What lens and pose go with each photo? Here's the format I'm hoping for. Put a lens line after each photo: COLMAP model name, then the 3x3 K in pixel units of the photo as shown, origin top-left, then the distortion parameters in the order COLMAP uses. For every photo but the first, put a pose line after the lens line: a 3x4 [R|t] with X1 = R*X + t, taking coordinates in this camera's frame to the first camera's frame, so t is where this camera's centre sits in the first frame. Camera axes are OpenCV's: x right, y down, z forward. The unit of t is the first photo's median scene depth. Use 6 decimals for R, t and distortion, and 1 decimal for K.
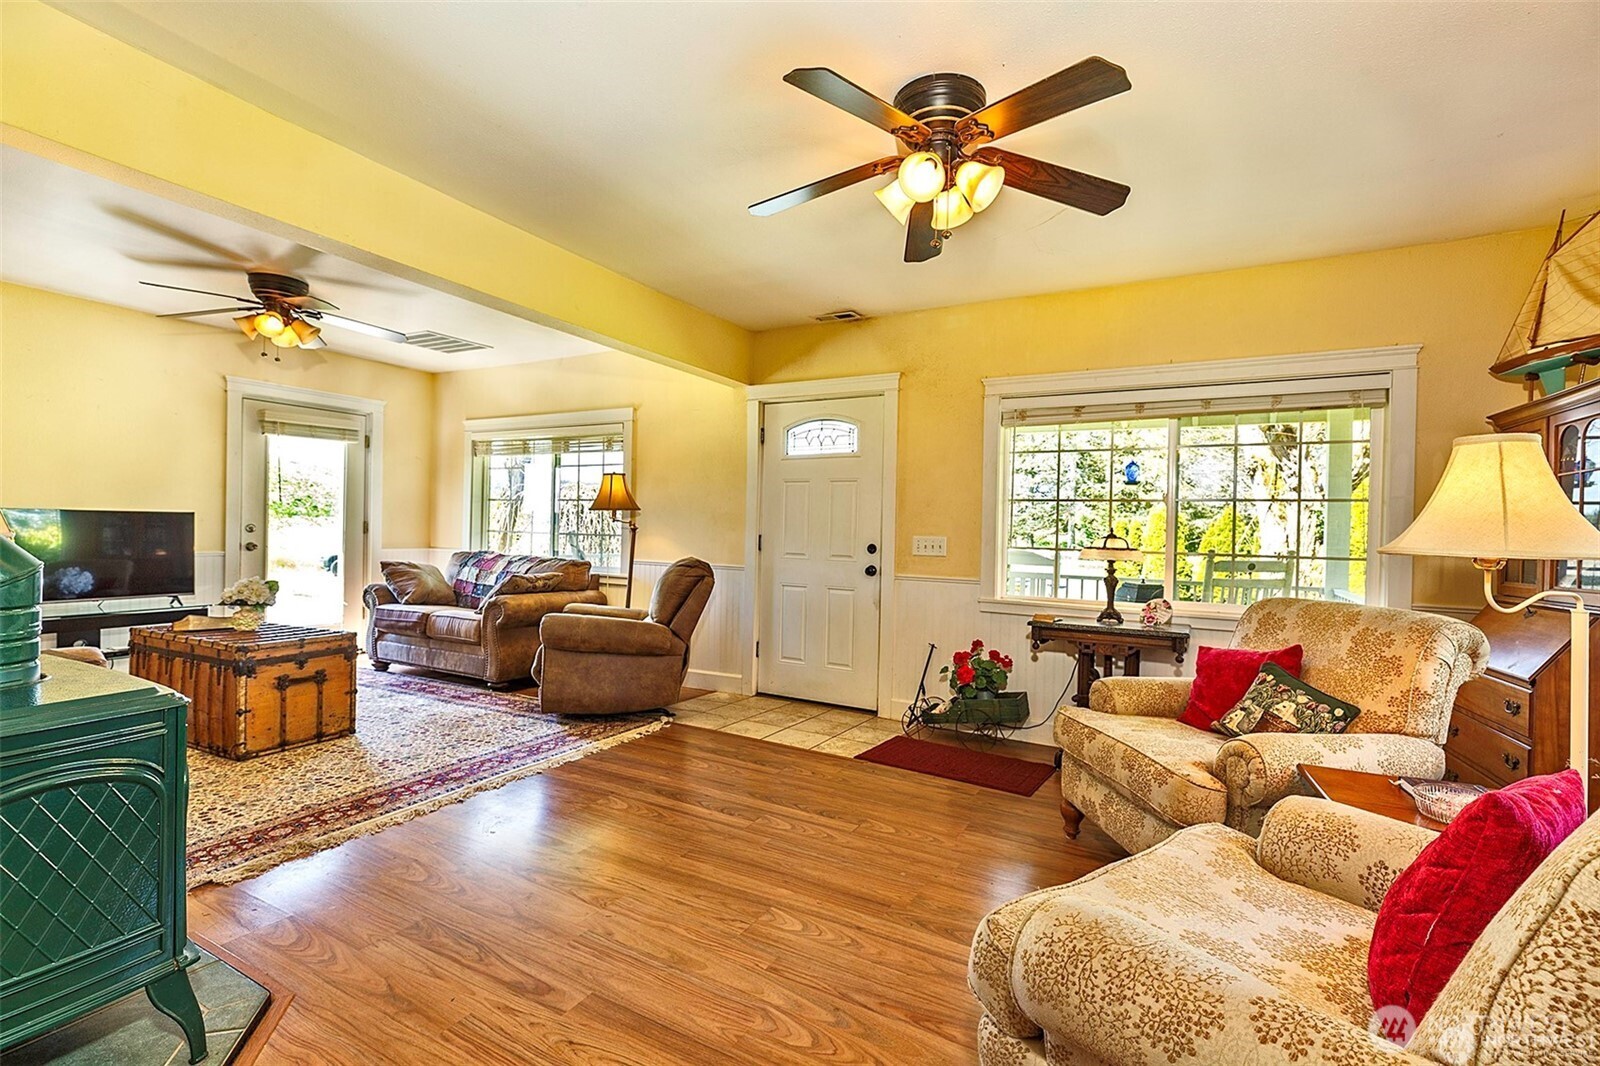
lens RADIAL K [[715.8, 0, 802.5], [0, 715.8, 533.4], [0, 0, 1]] dist [0.003412, 0.000509]
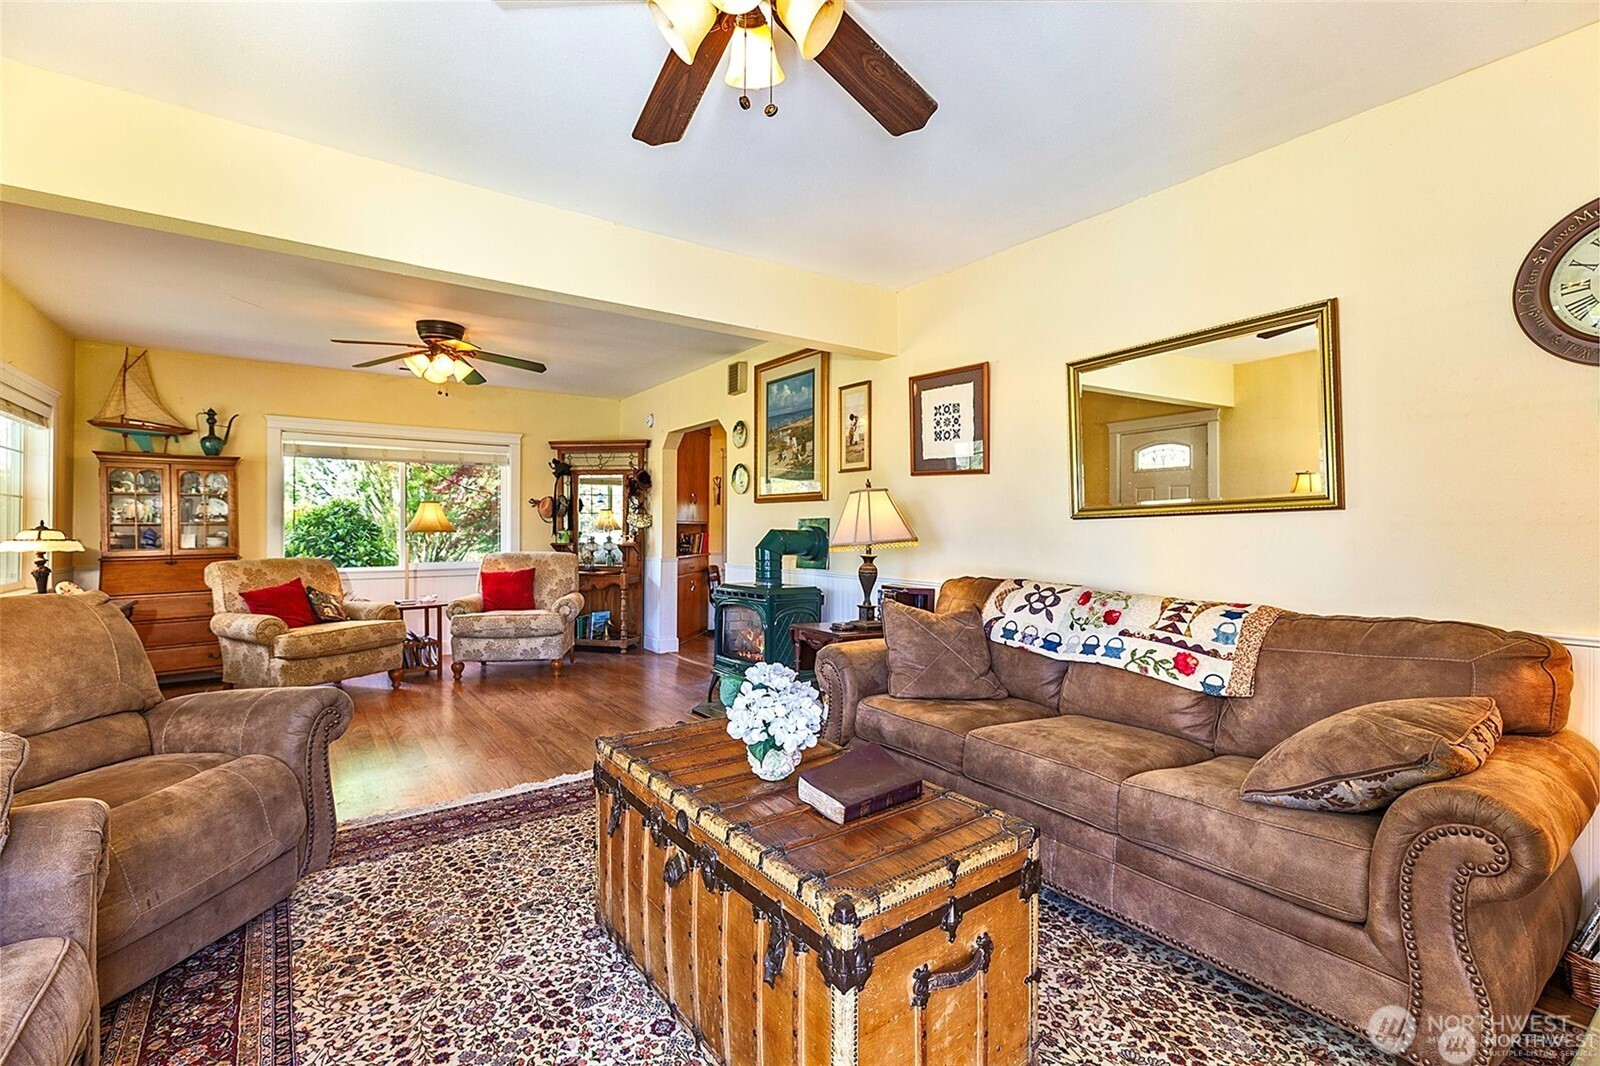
lens RADIAL K [[715.8, 0, 807.3], [0, 715.8, 531.6], [0, 0, 1]] dist [0.003412, 0.000509]
pose [[-0.903210, -0.027682, 0.428304, -1.057604], [-0.021773, 0.999588, 0.018690, -0.034934], [-0.428645, 0.007555, -0.903441, 1.512895]]
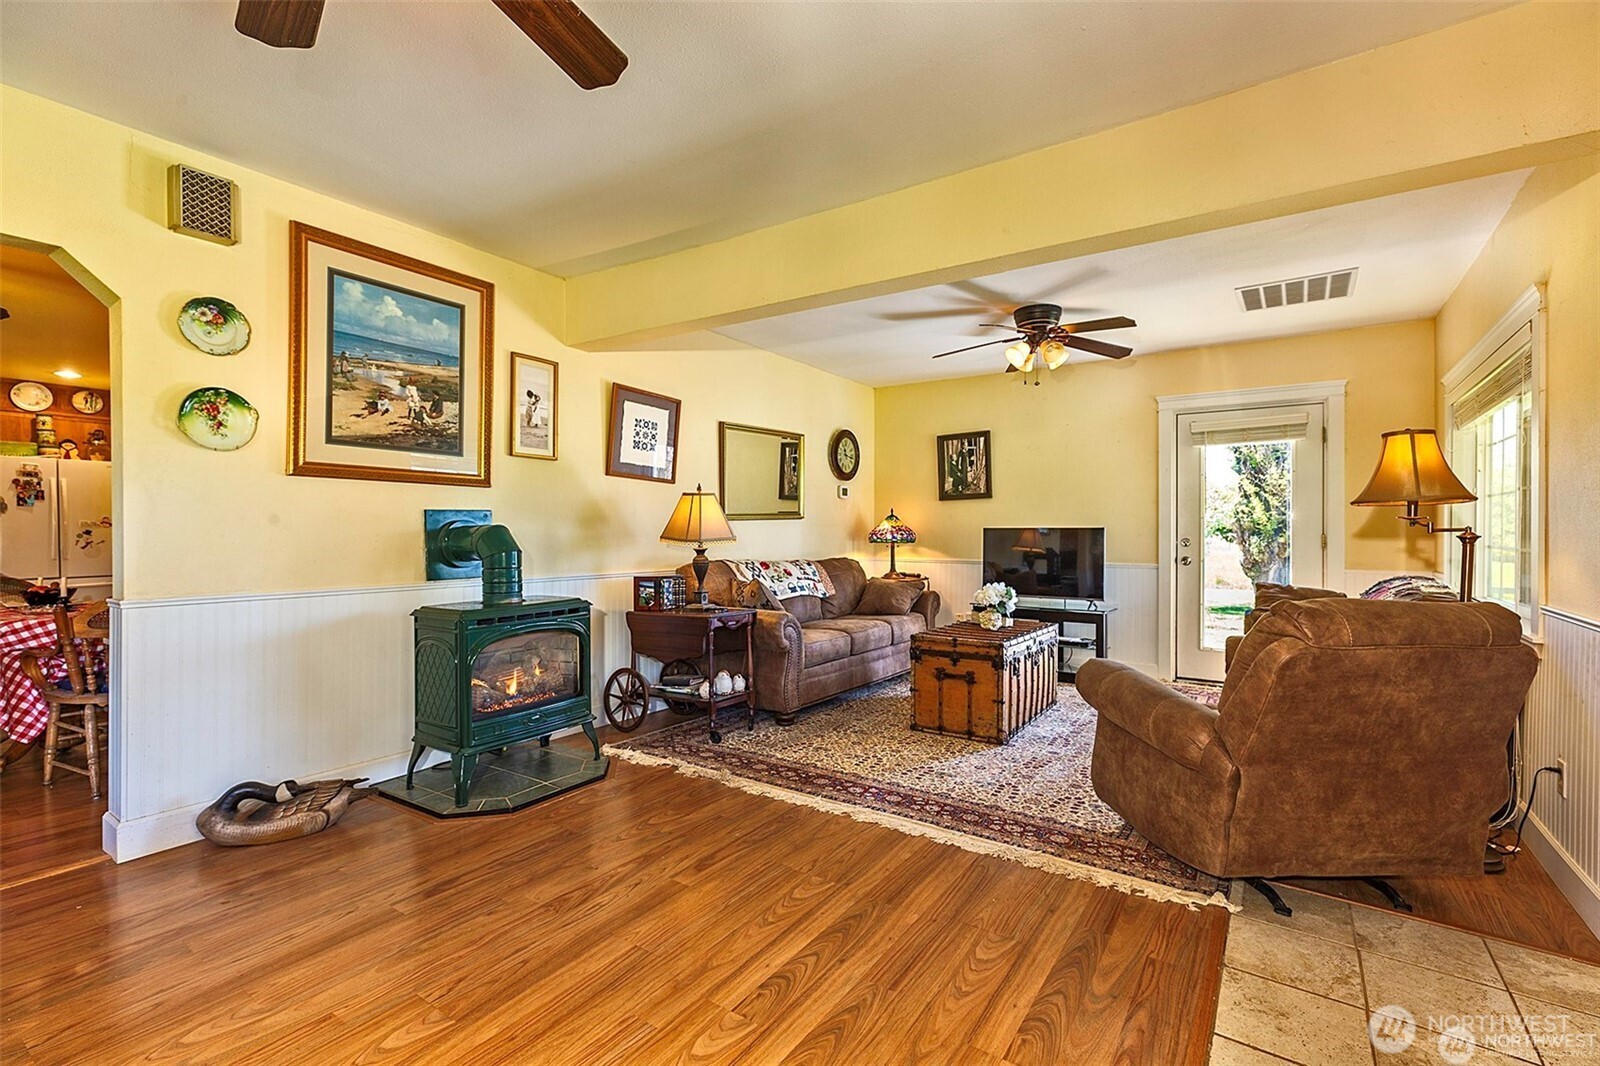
lens RADIAL K [[715.8, 0, 809.4], [0, 715.8, 528.7], [0, 0, 1]] dist [0.003412, 0.000509]
pose [[-0.088494, -0.025402, -0.995753, 0.420725], [-0.013772, 0.999610, -0.024276, 0.007678], [0.995981, 0.011565, -0.088810, 0.869406]]
